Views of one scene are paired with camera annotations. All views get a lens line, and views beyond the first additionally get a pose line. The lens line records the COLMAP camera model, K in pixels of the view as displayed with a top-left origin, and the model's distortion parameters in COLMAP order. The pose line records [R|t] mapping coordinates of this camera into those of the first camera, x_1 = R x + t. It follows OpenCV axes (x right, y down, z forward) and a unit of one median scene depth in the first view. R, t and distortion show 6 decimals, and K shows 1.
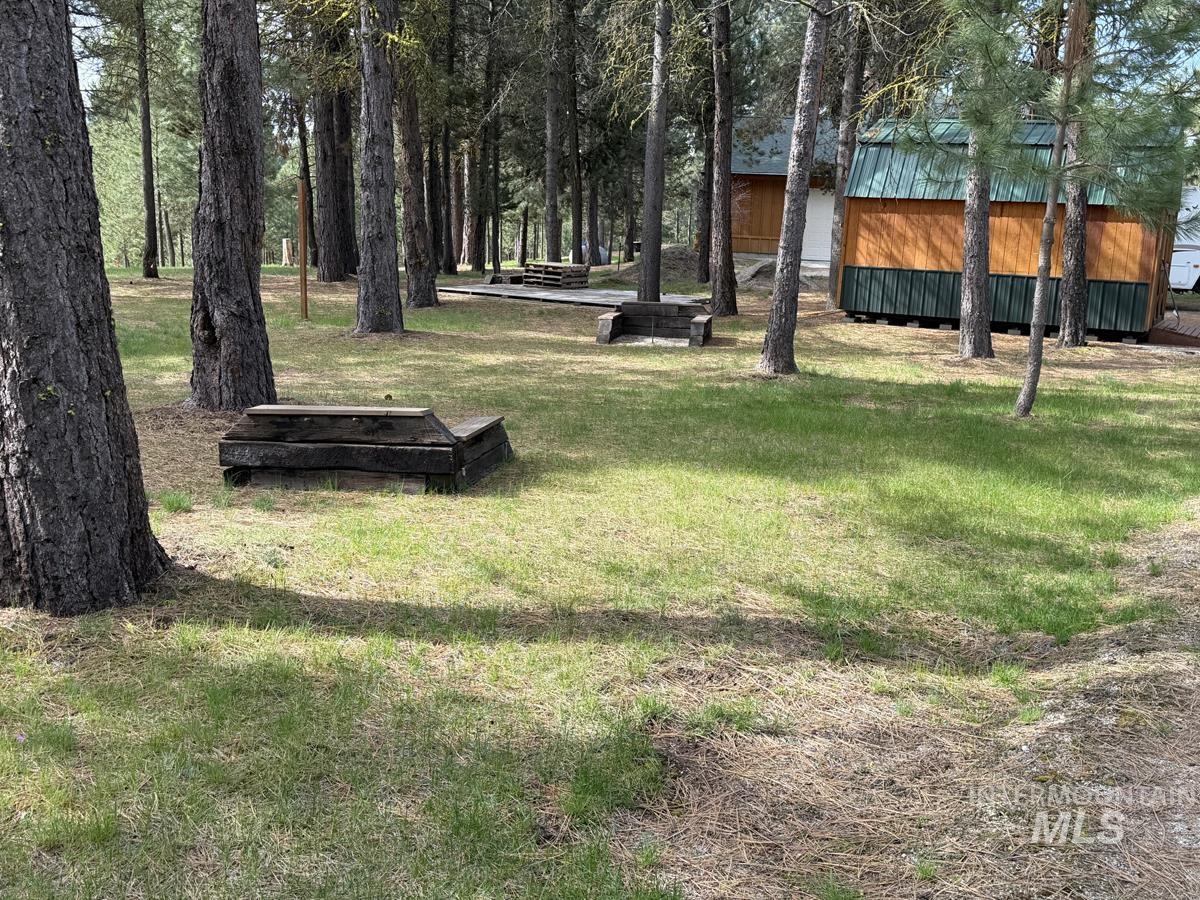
lens RADIAL K [[1164.8, 0, 600.0], [0, 1164.8, 450.0], [0, 0, 1]] dist [-0.009427, -0.015830]
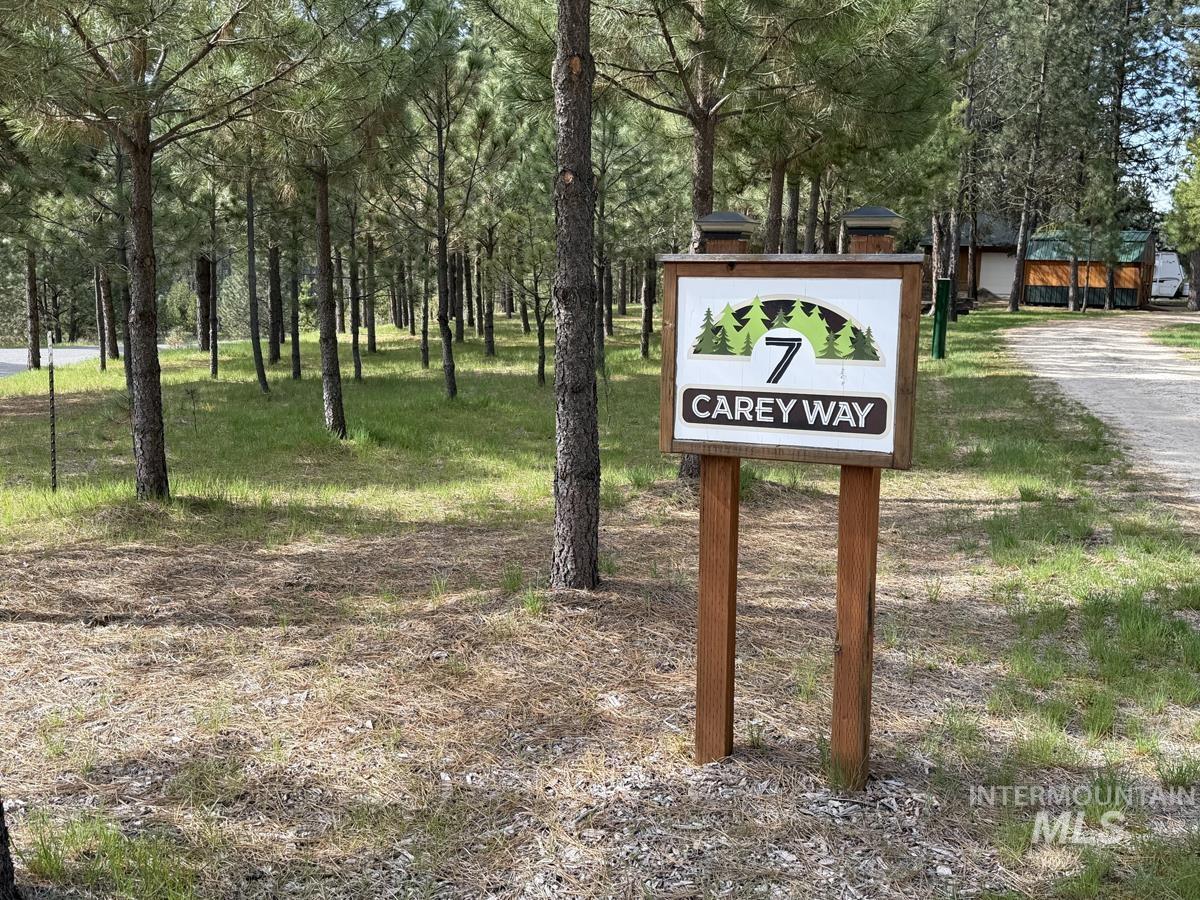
lens RADIAL K [[1164.8, 0, 600.0], [0, 1164.8, 450.0], [0, 0, 1]] dist [-0.009427, -0.015830]
pose [[0.993994, -0.006745, -0.109223, -0.489395], [0.004356, 0.999746, -0.022091, 0.286429], [0.109344, 0.021483, 0.993772, -1.817403]]
